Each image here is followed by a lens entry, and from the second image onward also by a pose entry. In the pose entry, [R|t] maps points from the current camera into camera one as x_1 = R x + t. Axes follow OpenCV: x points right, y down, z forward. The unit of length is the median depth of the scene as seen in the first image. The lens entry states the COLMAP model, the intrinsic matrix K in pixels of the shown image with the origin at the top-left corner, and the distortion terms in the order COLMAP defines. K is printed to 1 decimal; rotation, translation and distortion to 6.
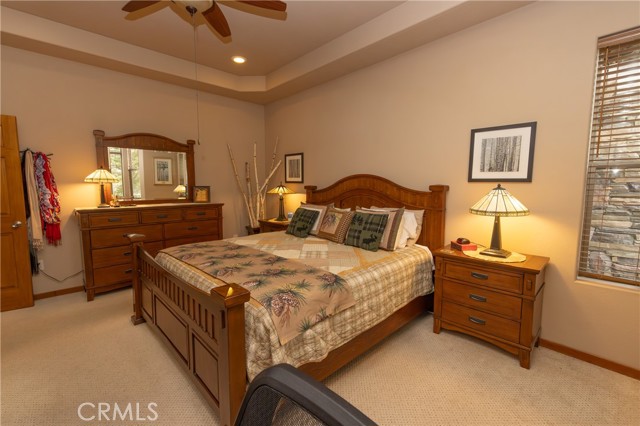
lens RADIAL K [[276.5, 0, 322.4], [0, 276.5, 210.3], [0, 0, 1]] dist [0.000005, -0.000016]
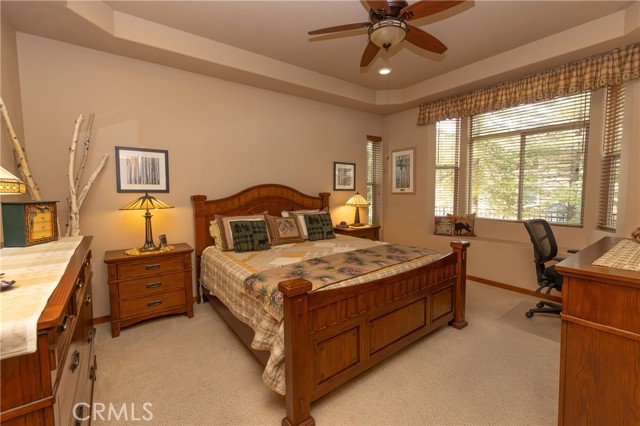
lens RADIAL K [[275.2, 0, 319.2], [0, 275.2, 210.9], [0, 0, 1]] dist [-0.077046, 0.043233]
pose [[0.119667, -0.070531, 0.990306, -1.230233], [0.108523, 0.992426, 0.057568, -0.080586], [-0.986865, 0.100582, 0.126415, 0.836974]]
